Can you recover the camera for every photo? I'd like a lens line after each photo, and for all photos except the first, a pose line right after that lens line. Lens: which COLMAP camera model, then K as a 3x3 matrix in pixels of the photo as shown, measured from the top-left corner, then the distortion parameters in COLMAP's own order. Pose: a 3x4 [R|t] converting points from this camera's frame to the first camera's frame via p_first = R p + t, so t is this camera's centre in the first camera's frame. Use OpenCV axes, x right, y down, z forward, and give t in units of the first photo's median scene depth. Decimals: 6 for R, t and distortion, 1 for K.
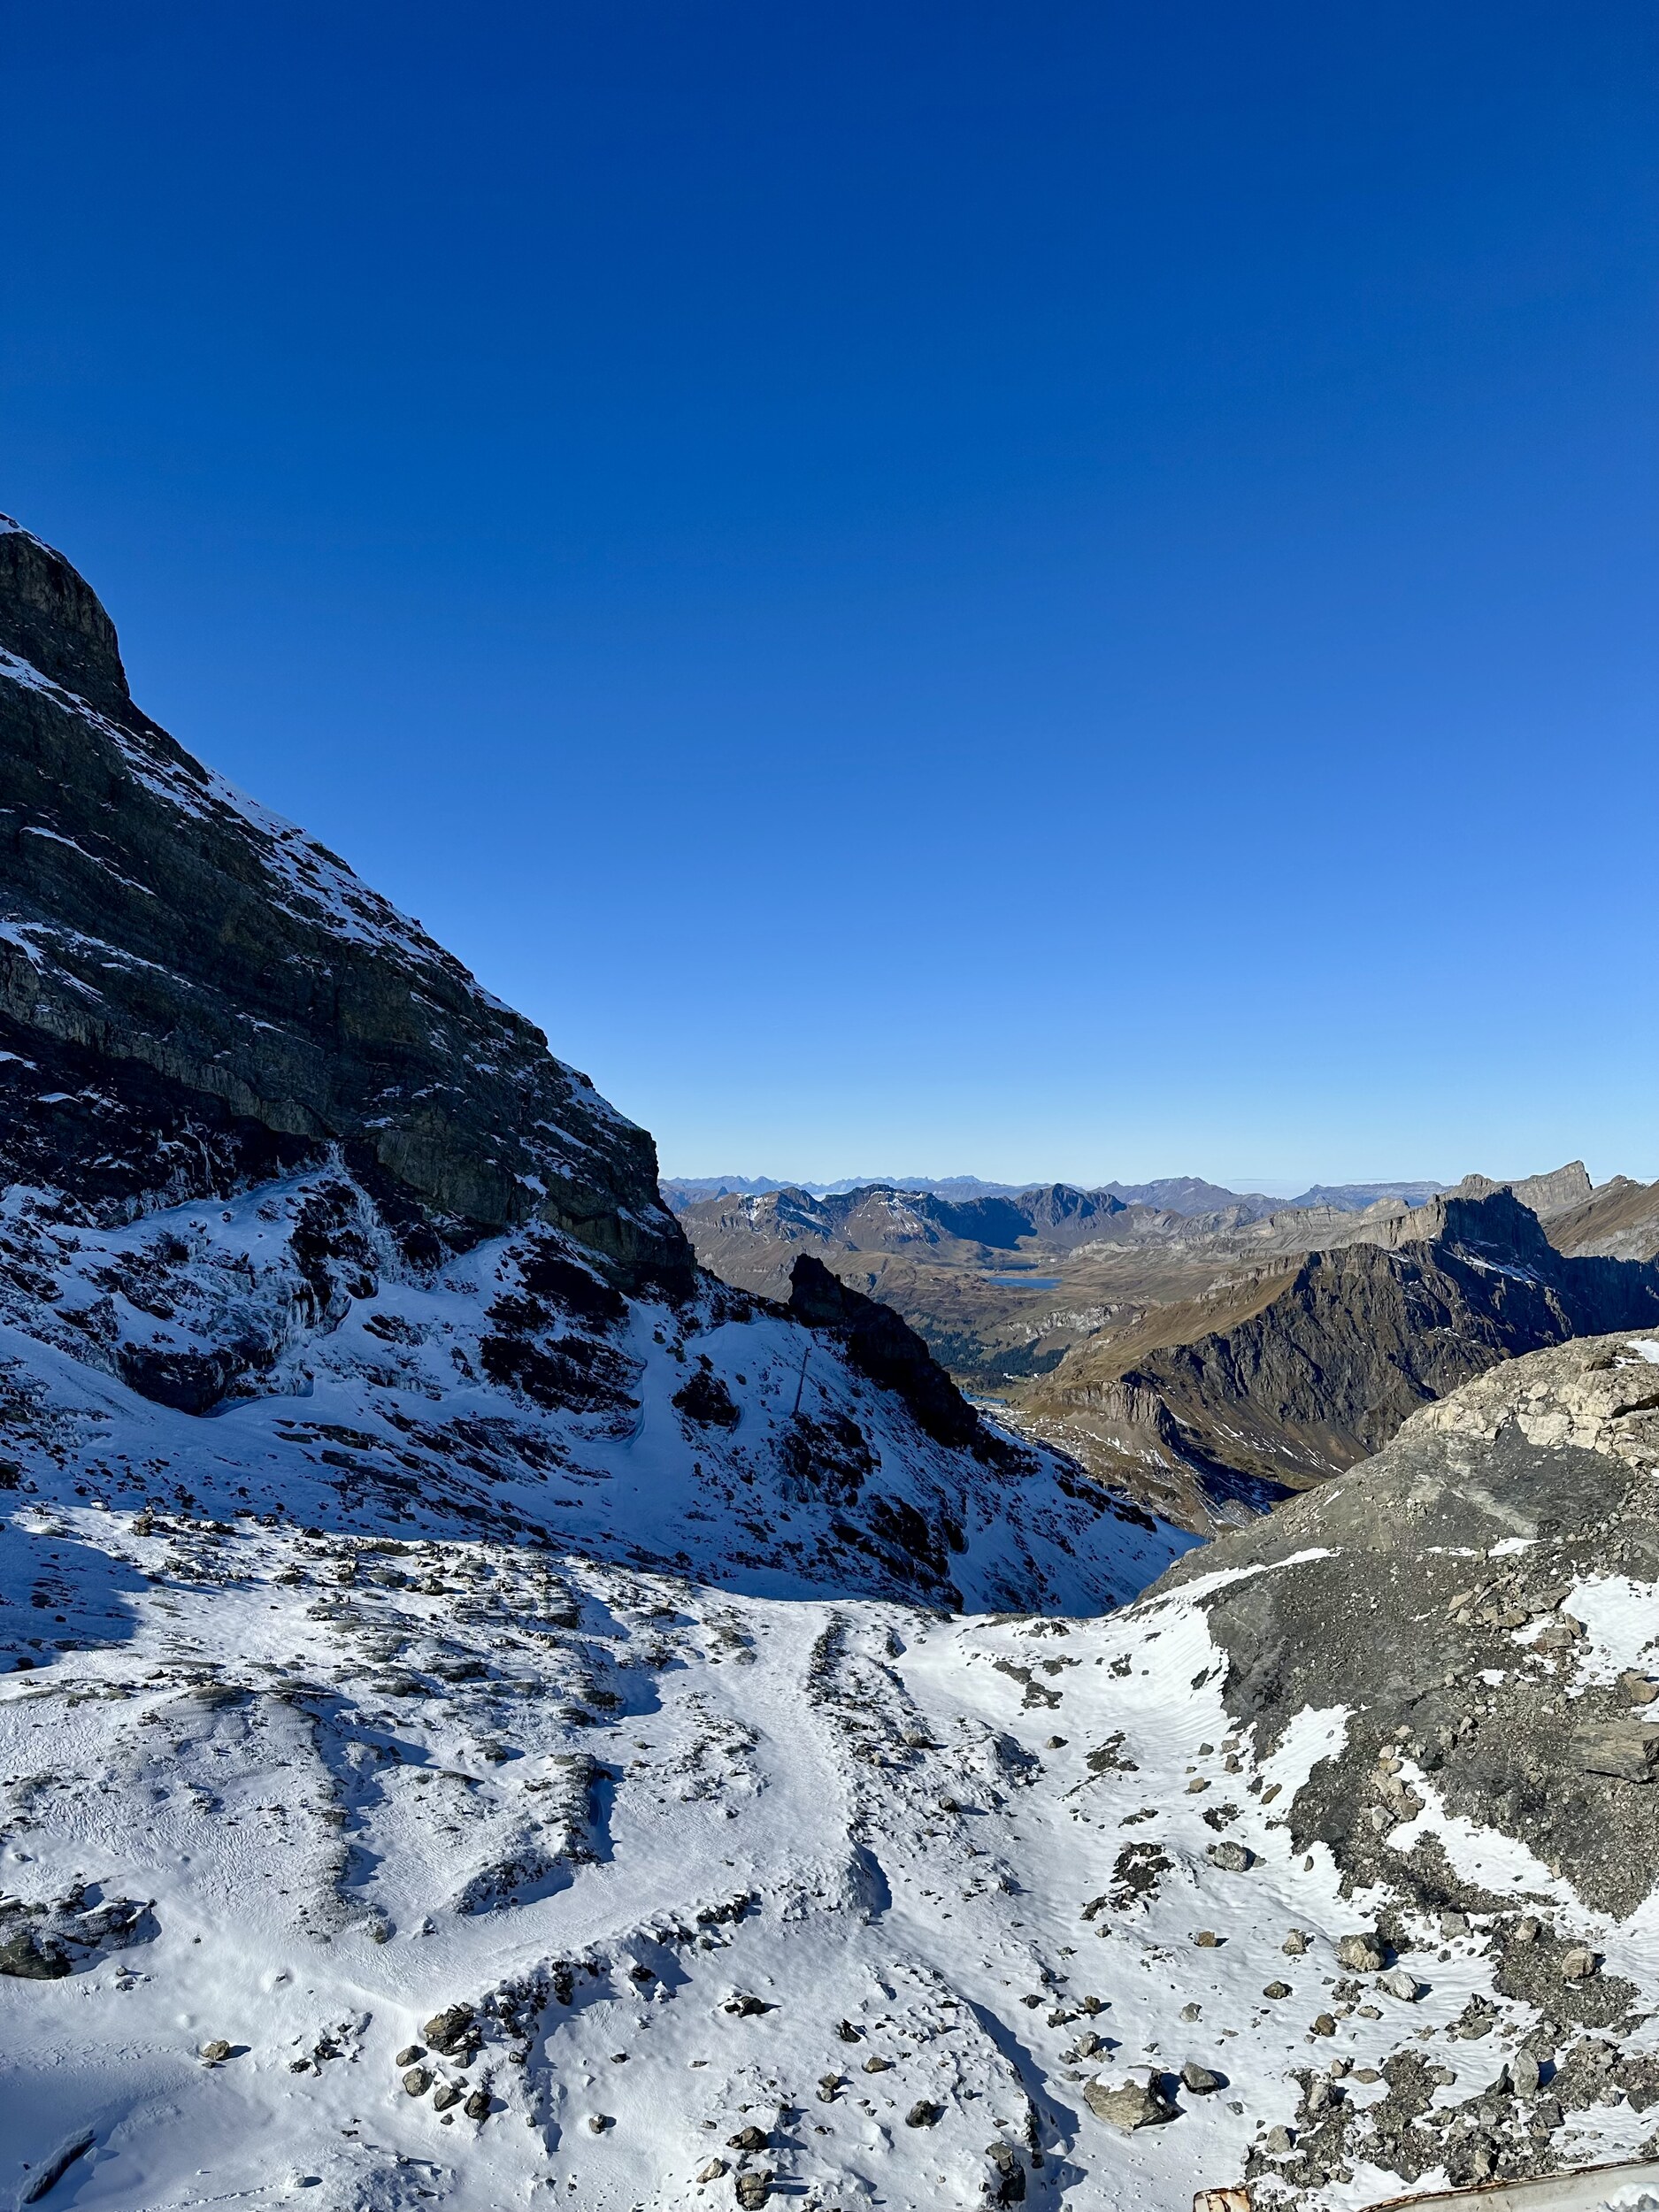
lens RADIAL K [[1502.9, 0, 829.5], [0, 1502.9, 1106.0], [0, 0, 1]] dist [0.189956, -0.380274]
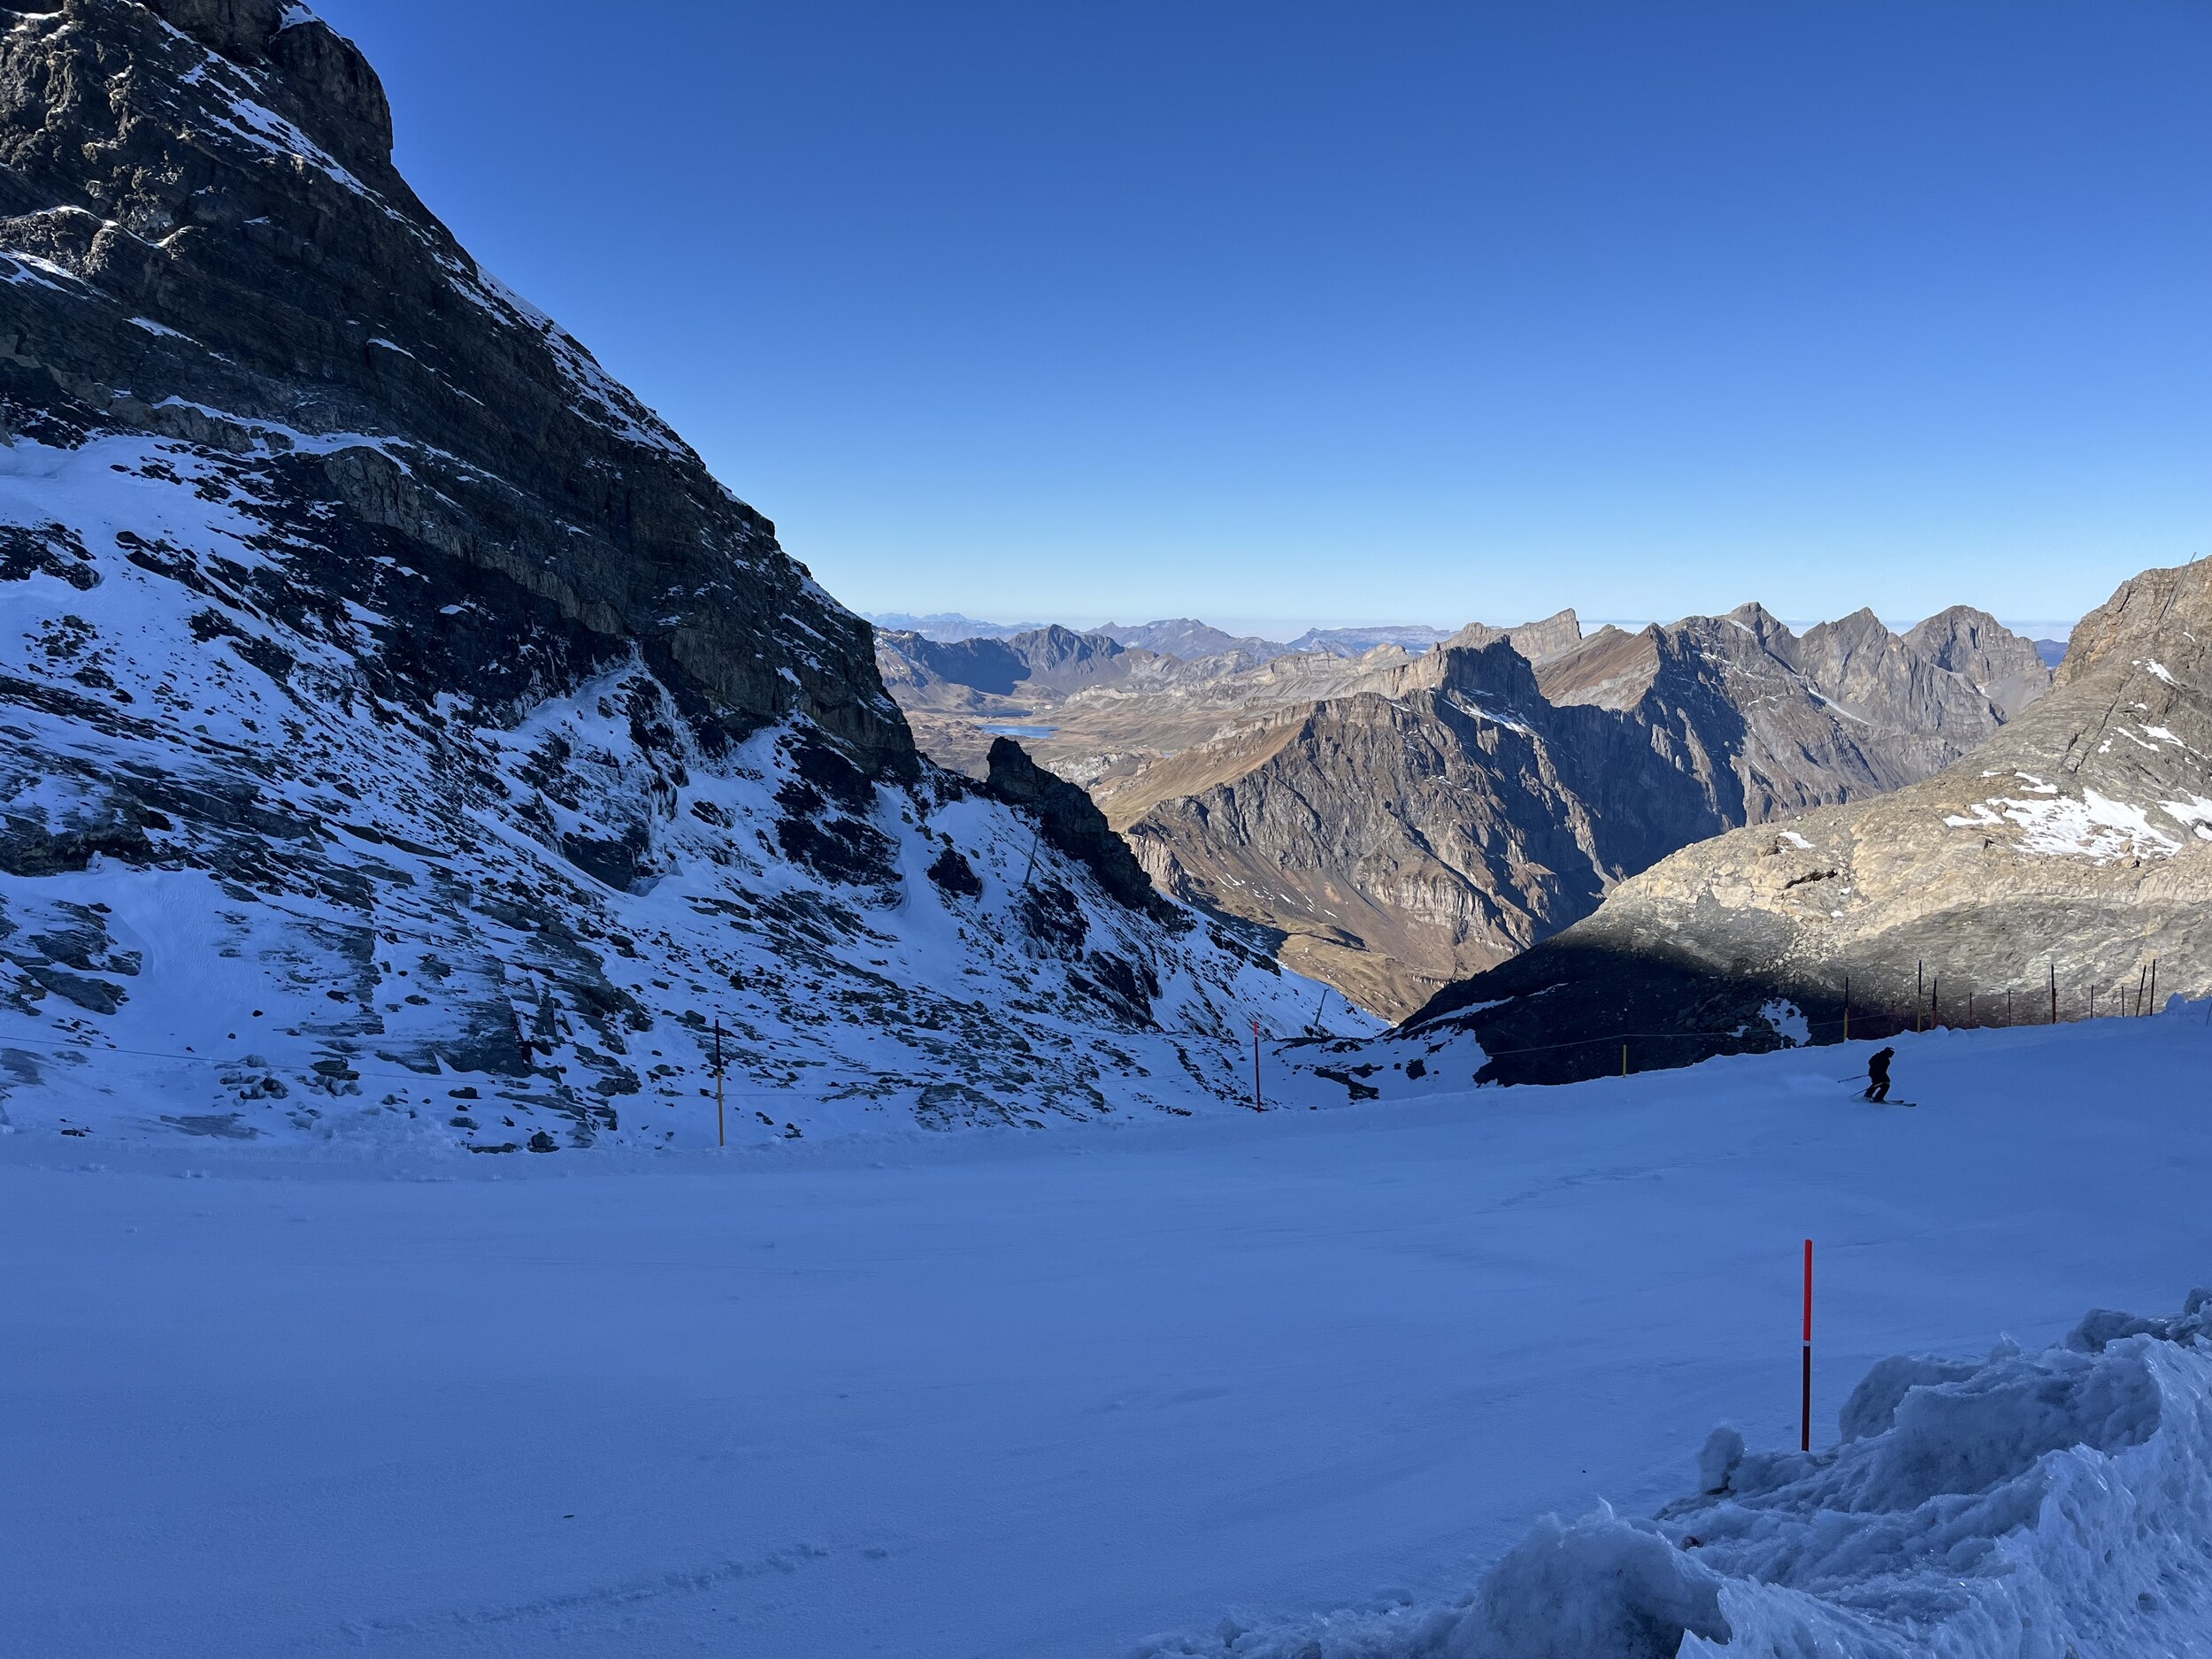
lens RADIAL K [[1617.3, 0, 1106.0], [0, 1617.3, 829.5], [0, 0, 1]] dist [0.071446, -0.107955]
pose [[0.984533, -0.004891, 0.175133, -0.190104], [-0.026009, 0.984454, 0.173708, -0.049817], [-0.173260, -0.175576, 0.969100, -0.177929]]
